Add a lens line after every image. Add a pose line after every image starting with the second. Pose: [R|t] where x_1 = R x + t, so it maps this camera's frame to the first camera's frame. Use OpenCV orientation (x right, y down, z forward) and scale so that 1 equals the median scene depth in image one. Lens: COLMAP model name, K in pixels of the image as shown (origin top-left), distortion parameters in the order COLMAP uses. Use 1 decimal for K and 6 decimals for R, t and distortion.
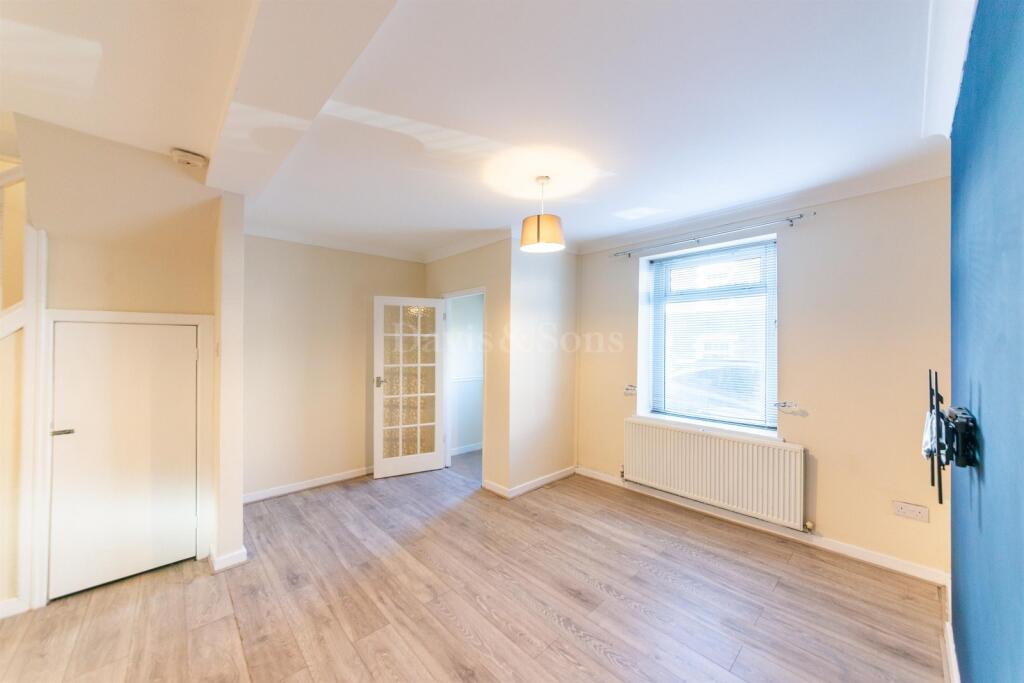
lens RADIAL K [[370.4, 0, 515.6], [0, 370.4, 340.2], [0, 0, 1]] dist [0.006262, 0.000101]
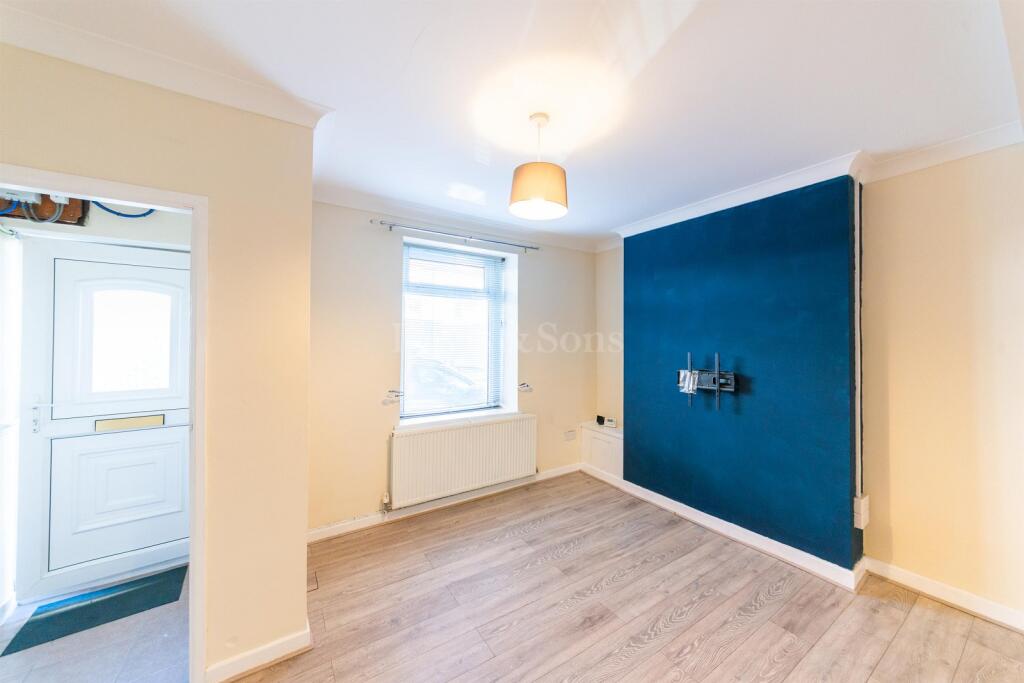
lens RADIAL K [[371.3, 0, 514.3], [0, 371.3, 334.7], [0, 0, 1]] dist [0.000687, 0.000102]
pose [[0.174256, 0.011986, 0.984628, -0.609817], [-0.015872, 0.999830, -0.009363, 0.005276], [-0.984573, -0.013996, 0.174416, 0.836168]]
